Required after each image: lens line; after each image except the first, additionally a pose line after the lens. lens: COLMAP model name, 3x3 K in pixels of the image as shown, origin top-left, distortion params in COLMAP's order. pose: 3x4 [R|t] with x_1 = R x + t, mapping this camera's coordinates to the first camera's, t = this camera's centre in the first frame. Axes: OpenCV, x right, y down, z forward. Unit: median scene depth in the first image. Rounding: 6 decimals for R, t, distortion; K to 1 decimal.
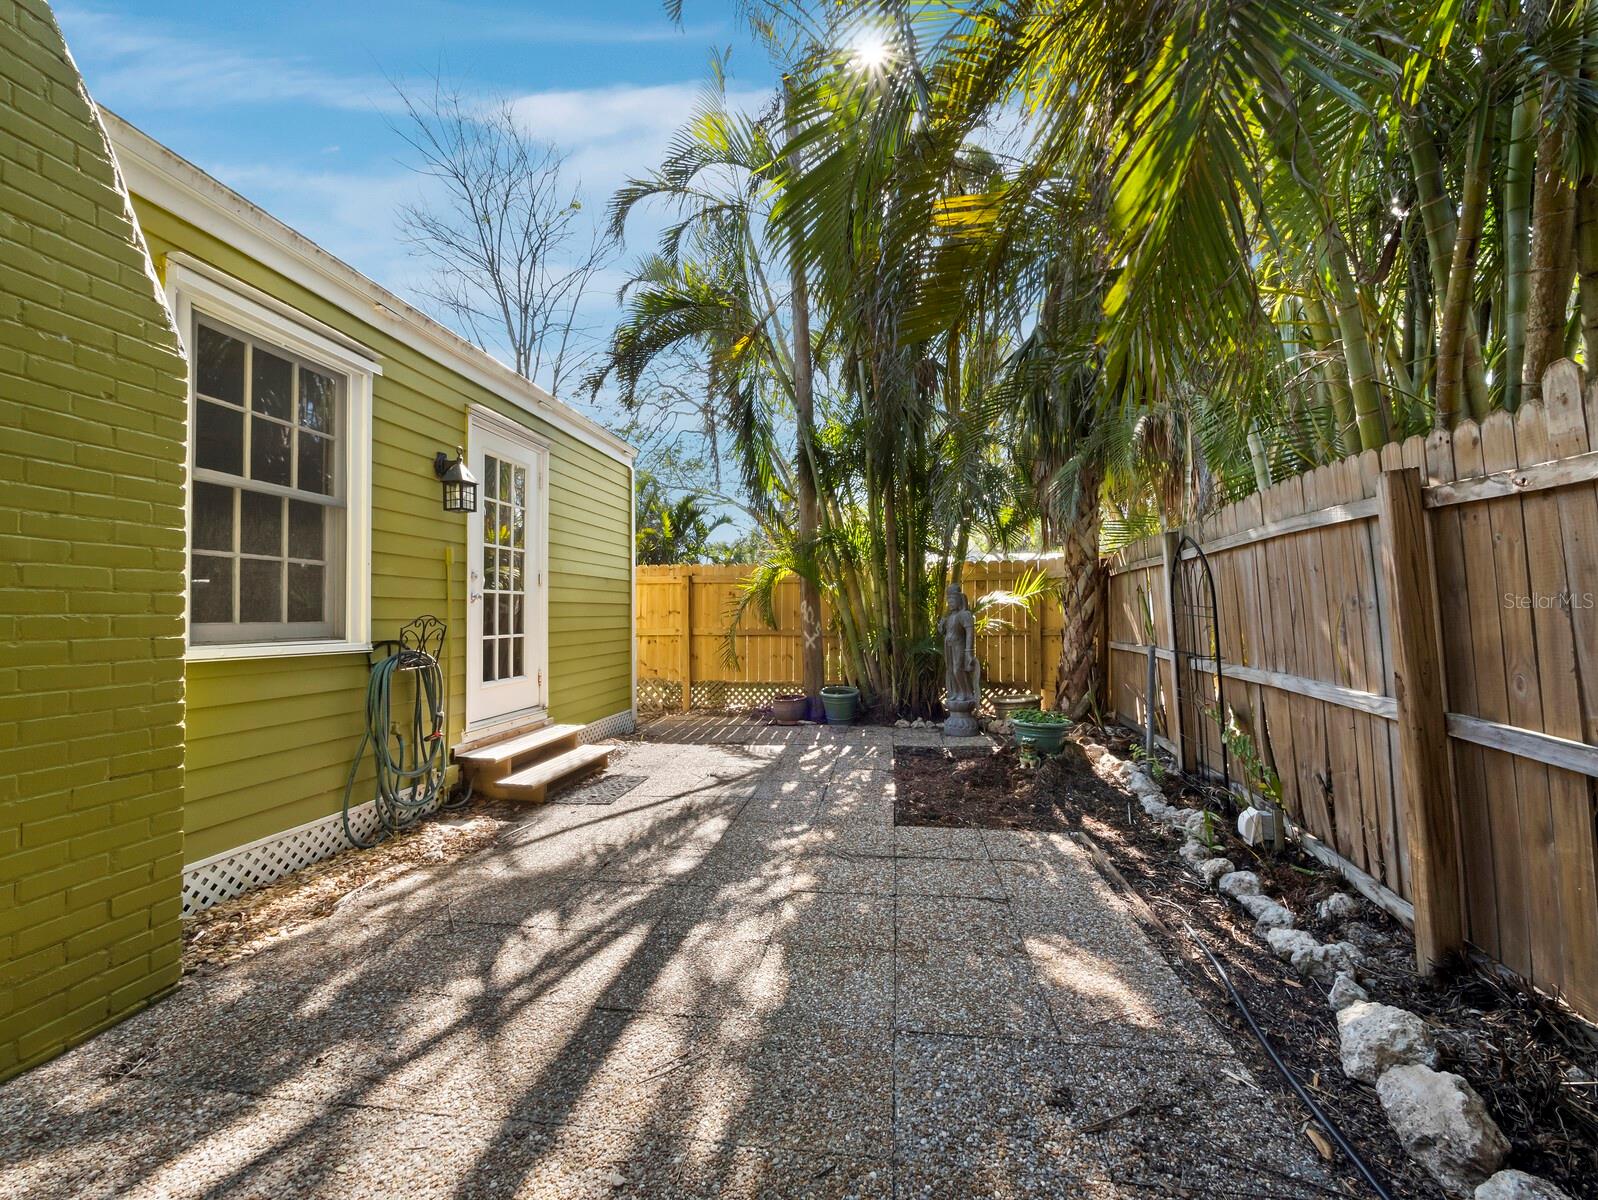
lens RADIAL K [[674.9, 0, 798.9], [0, 674.9, 603.7], [0, 0, 1]] dist [-0.002053, 0.001253]
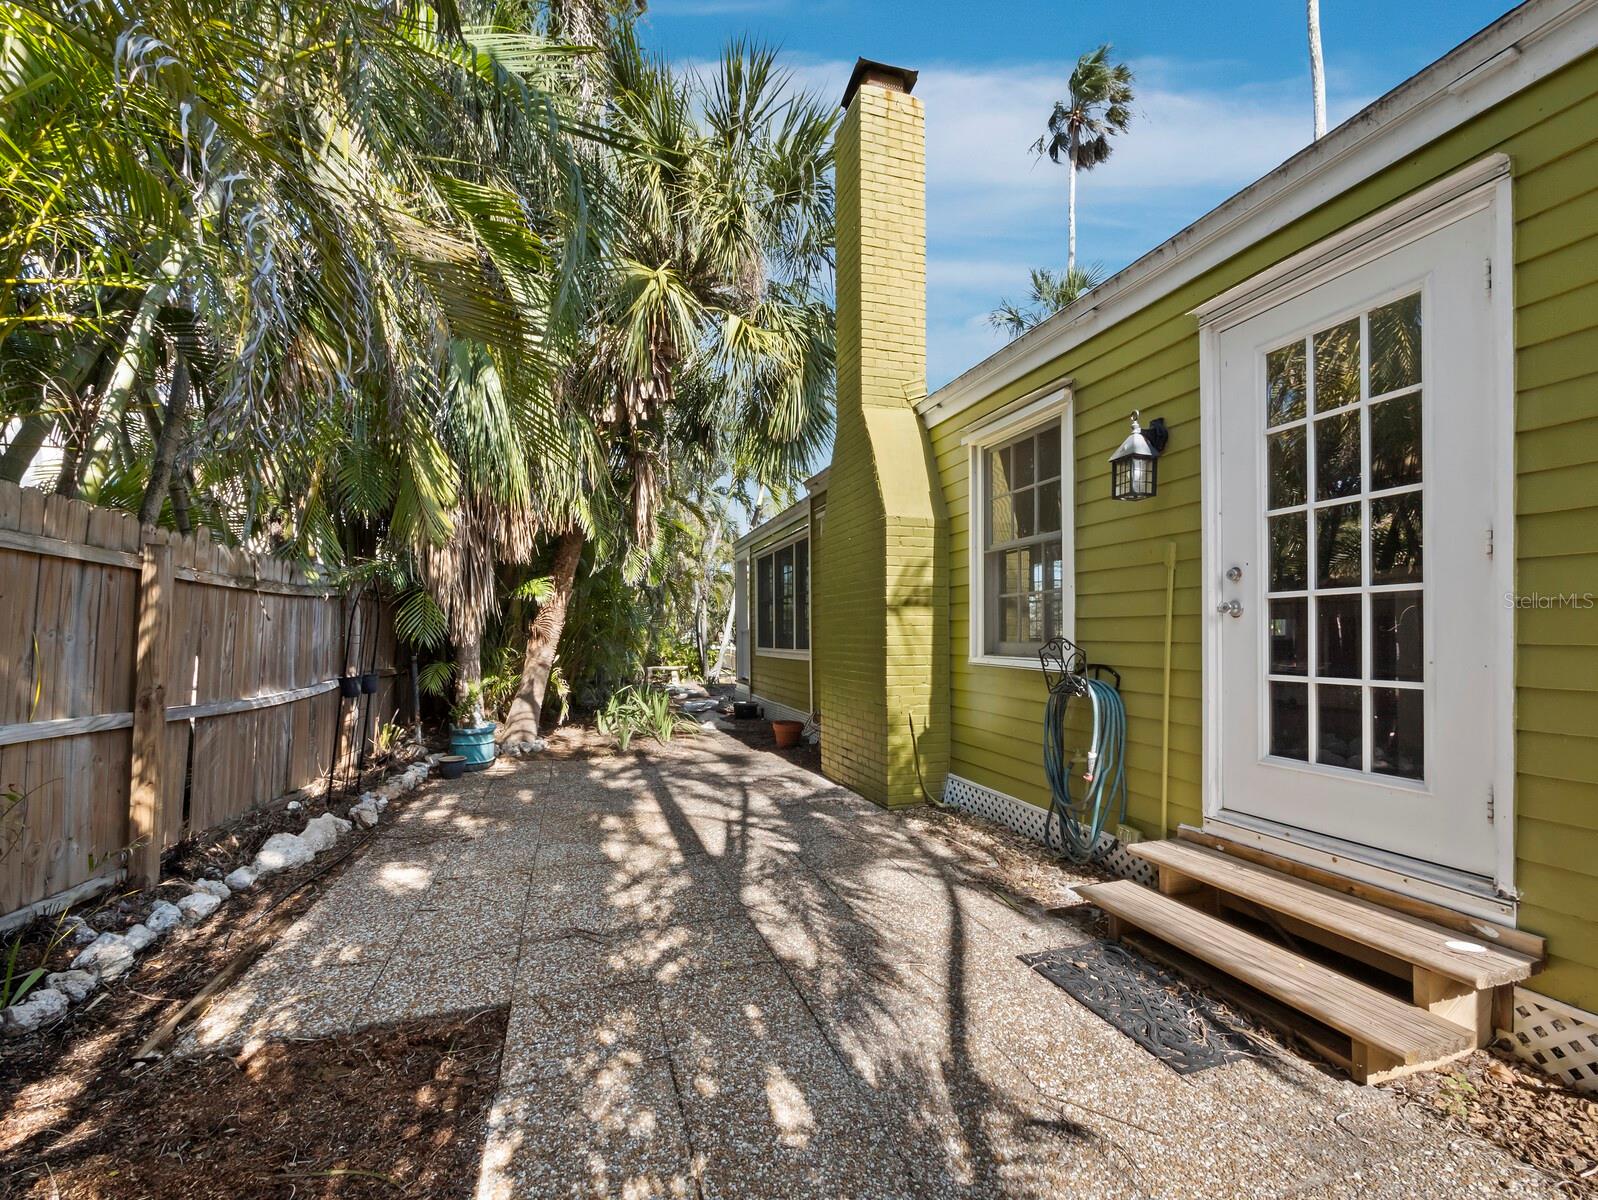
lens RADIAL K [[674.9, 0, 808.9], [0, 674.9, 646.8], [0, 0, 1]] dist [-0.002053, 0.001253]
pose [[-0.888844, 0.017922, -0.457858, 0.216602], [0.018082, 0.999828, 0.004034, 0.022571], [0.457852, -0.004694, -0.889016, 2.039790]]
